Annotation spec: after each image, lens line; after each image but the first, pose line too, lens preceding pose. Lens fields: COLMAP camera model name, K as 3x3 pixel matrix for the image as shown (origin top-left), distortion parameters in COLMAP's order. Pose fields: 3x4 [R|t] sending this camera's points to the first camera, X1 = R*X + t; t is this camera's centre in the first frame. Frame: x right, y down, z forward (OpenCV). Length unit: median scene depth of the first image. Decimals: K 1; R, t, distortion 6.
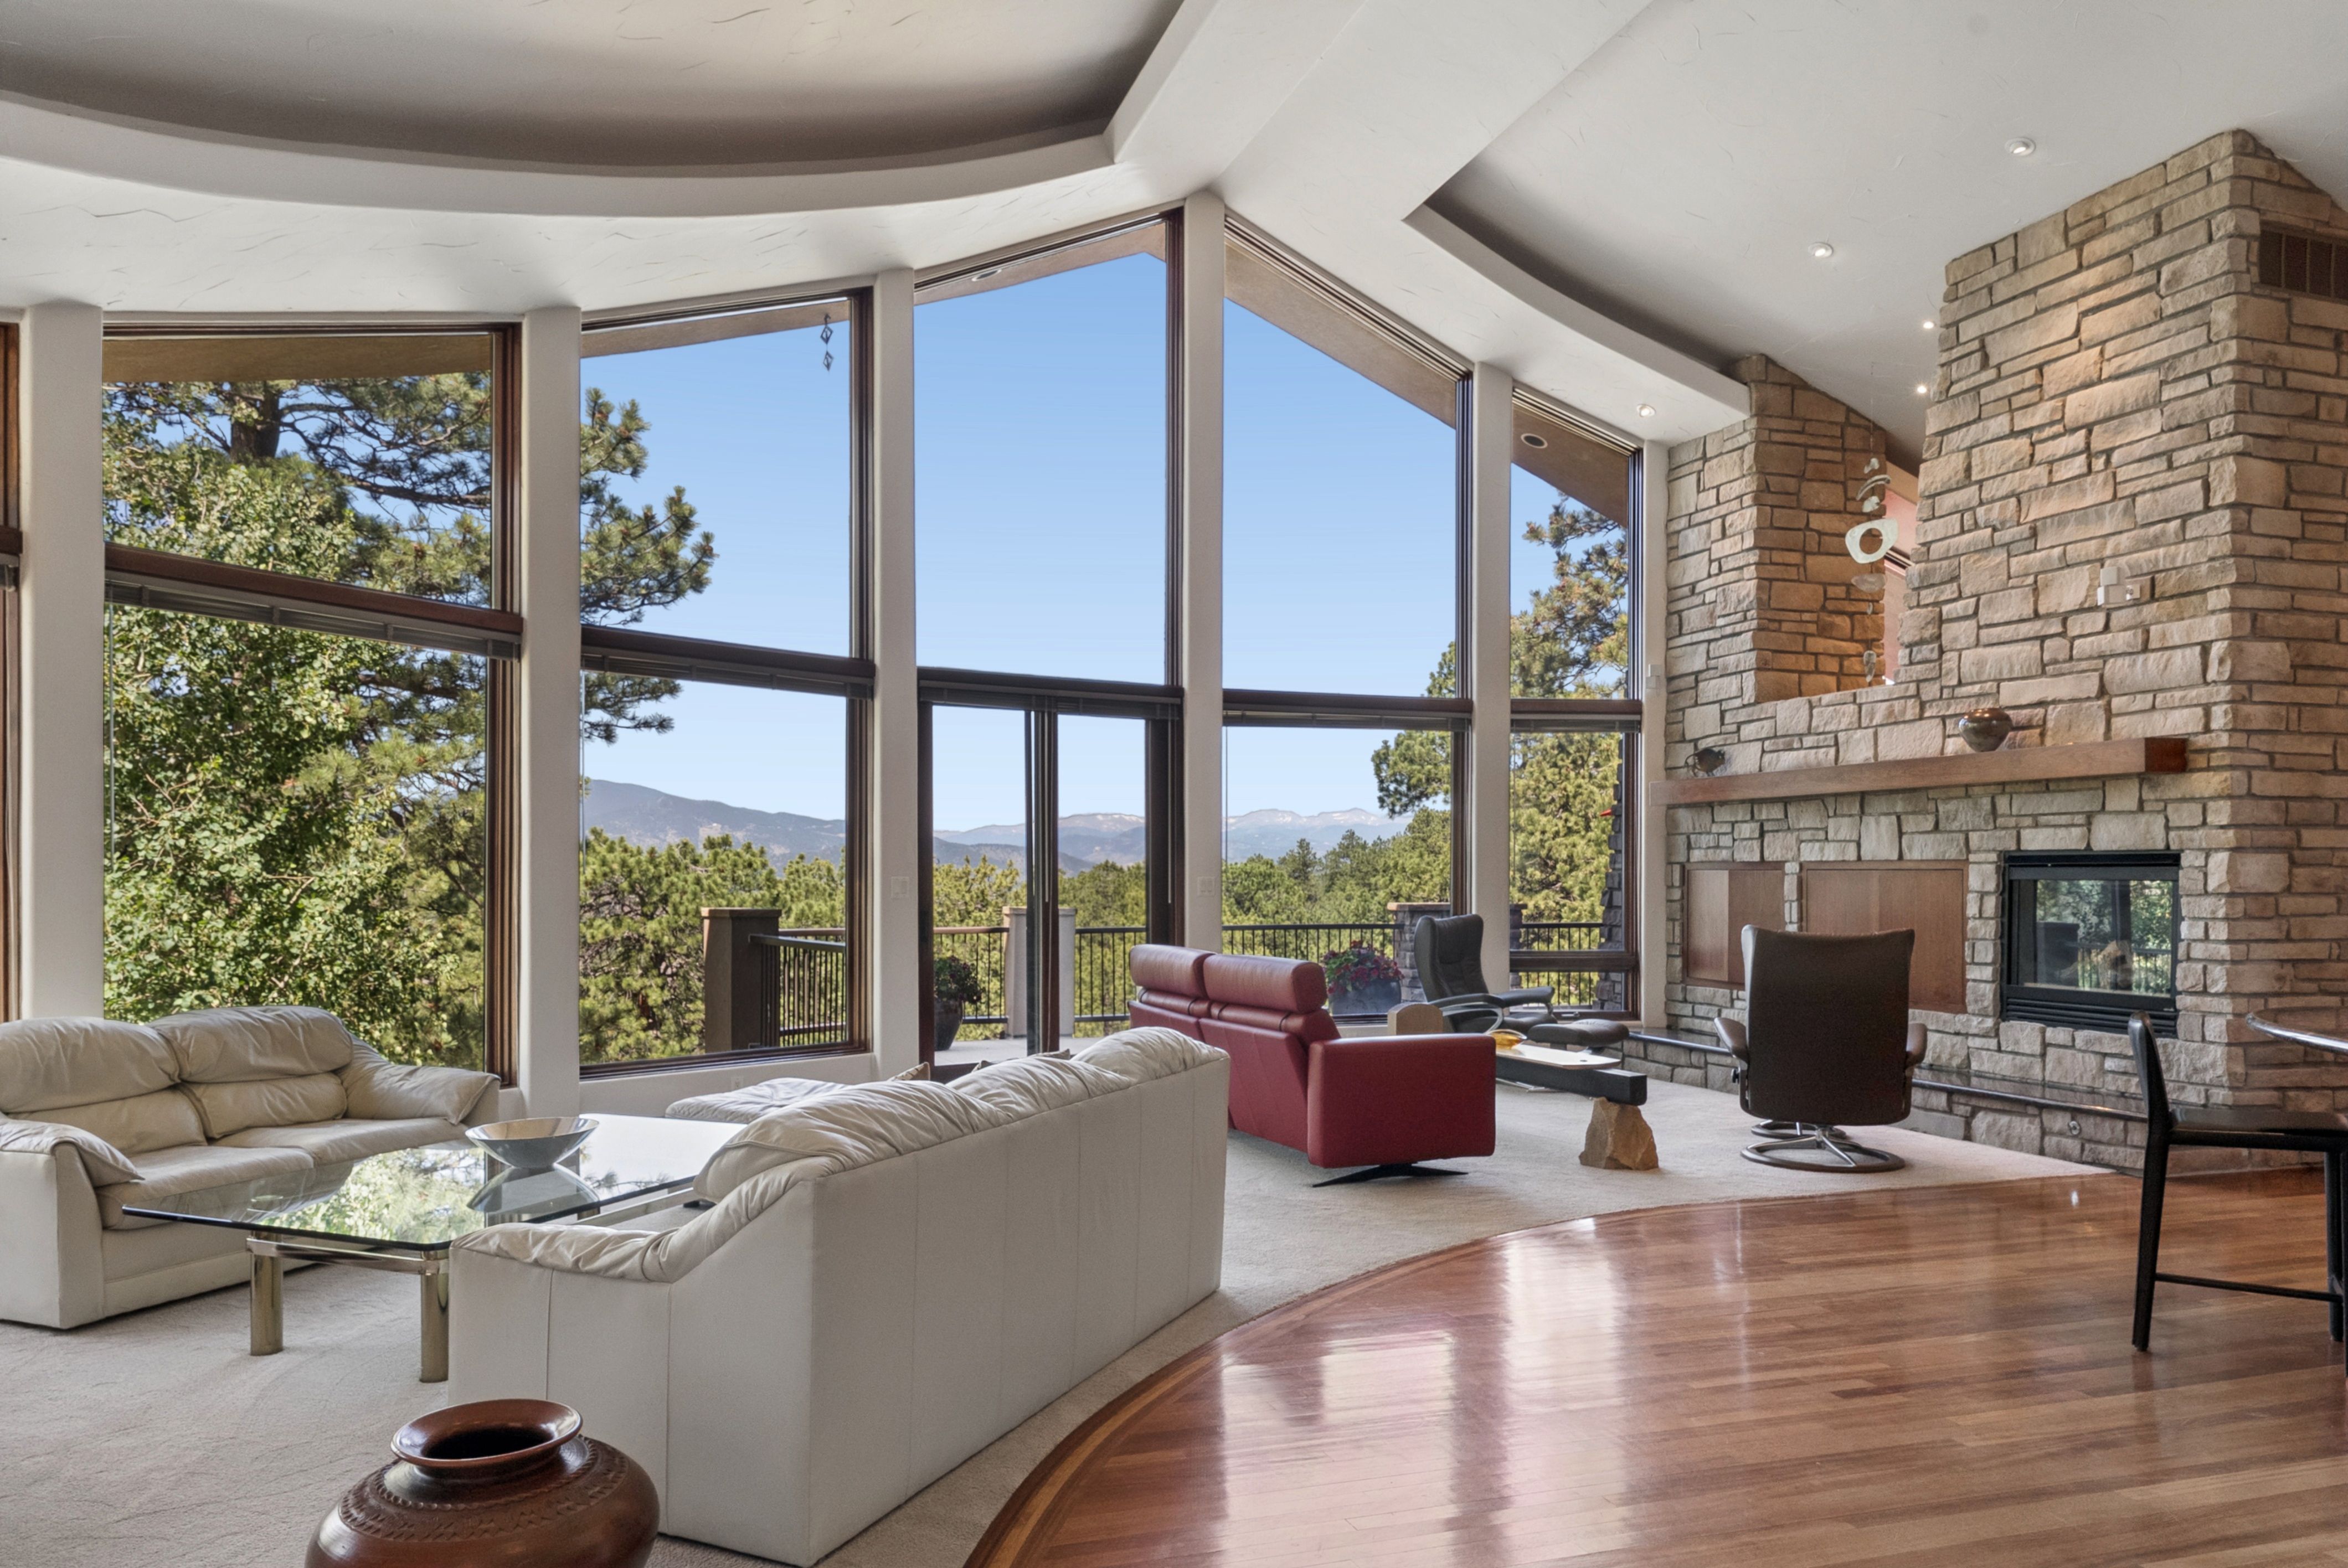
lens RADIAL K [[1579.5, 0, 1143.7], [0, 1579.5, 882.0], [0, 0, 1]] dist [0.005730, 0.006706]
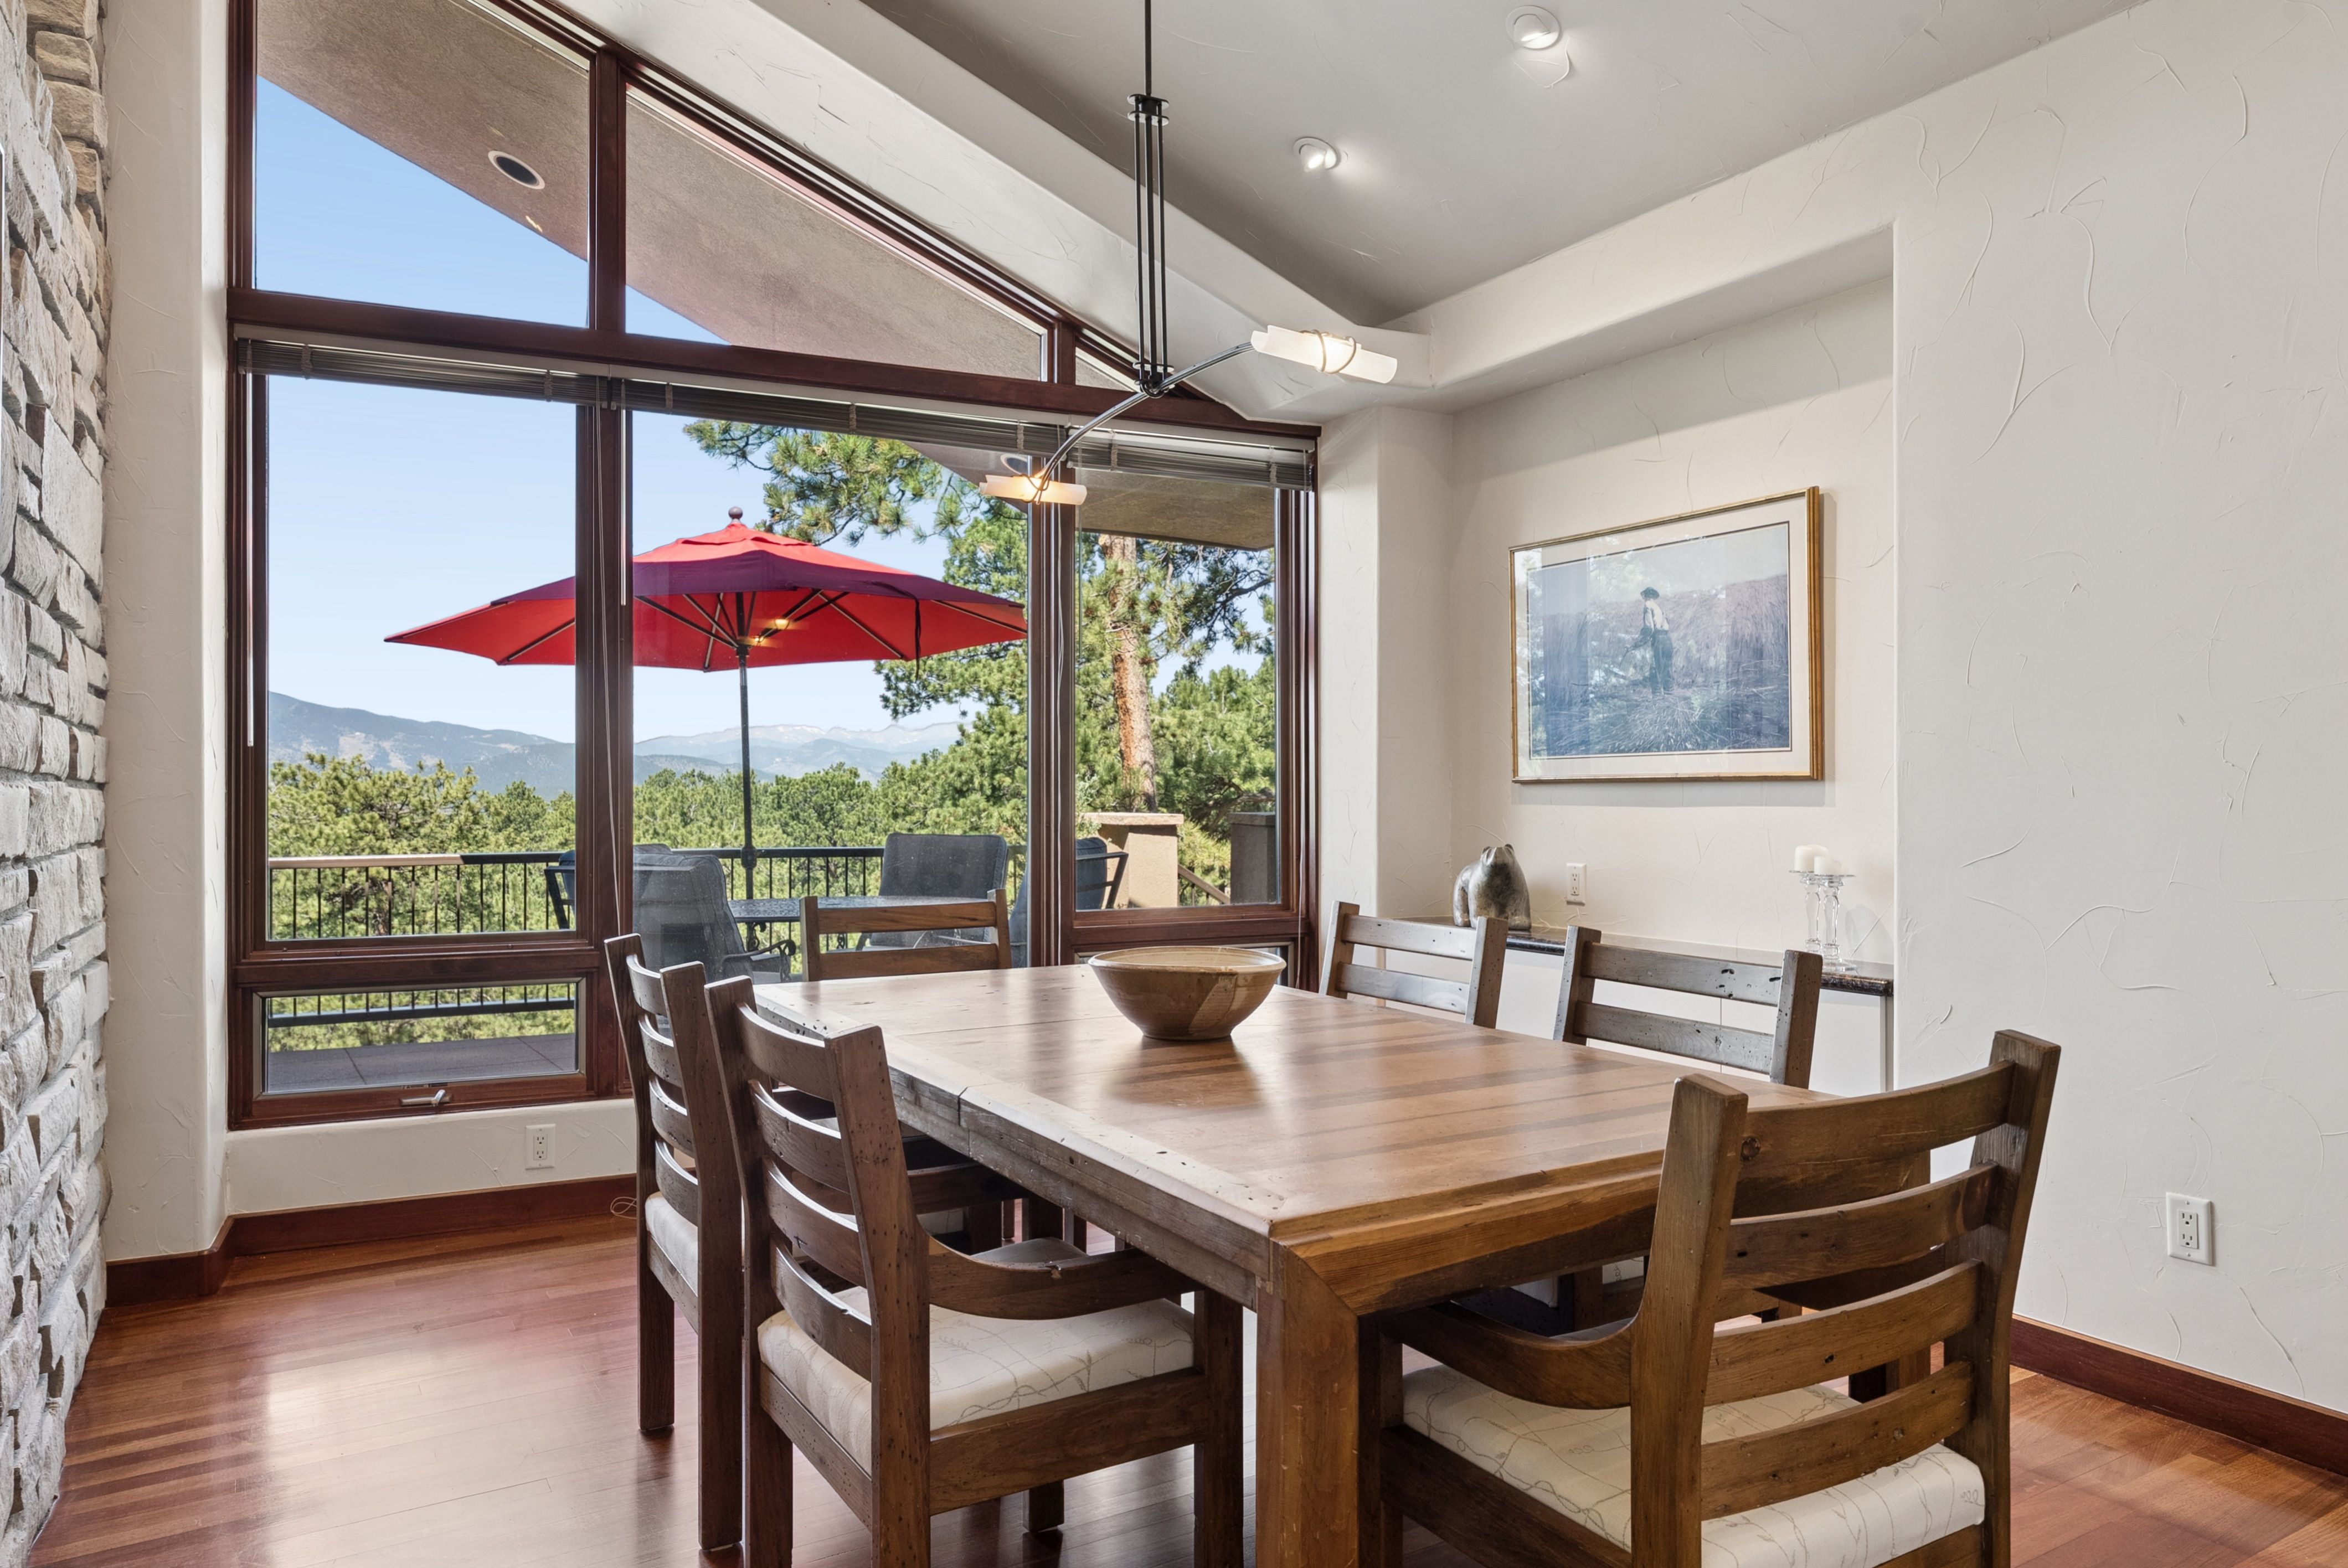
lens RADIAL K [[1521.7, 0, 1172.1], [0, 1521.7, 786.6], [0, 0, 1]] dist [0.005540, 0.003688]
pose [[0.974781, -0.001677, 0.223157, 0.709488], [0.002562, 0.999990, -0.003675, 0.008102], [-0.223149, 0.004154, 0.974775, 0.729601]]
